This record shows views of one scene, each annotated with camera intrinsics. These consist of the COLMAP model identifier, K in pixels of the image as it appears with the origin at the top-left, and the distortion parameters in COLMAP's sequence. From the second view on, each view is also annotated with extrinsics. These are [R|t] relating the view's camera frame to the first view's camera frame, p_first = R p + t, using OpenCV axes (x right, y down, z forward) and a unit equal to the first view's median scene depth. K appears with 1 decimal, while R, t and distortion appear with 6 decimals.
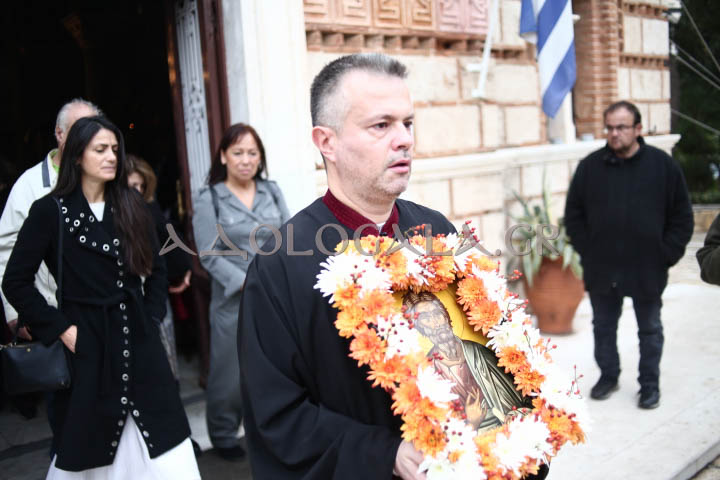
lens RADIAL K [[727.3, 0, 364.5], [0, 727.3, 243.8], [0, 0, 1]] dist [-0.102128, 0.000000]
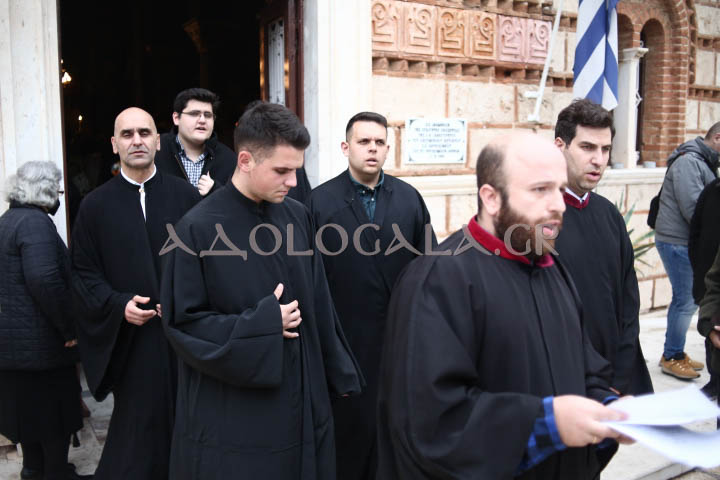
lens RADIAL K [[727.3, 0, 363.4], [0, 727.3, 234.8], [0, 0, 1]] dist [-0.102128, 0.000000]
pose [[0.985607, 0.082600, -0.147499, 0.081004], [-0.085072, 0.996319, -0.010518, 0.002000], [0.146088, 0.022914, 0.989006, -0.120125]]
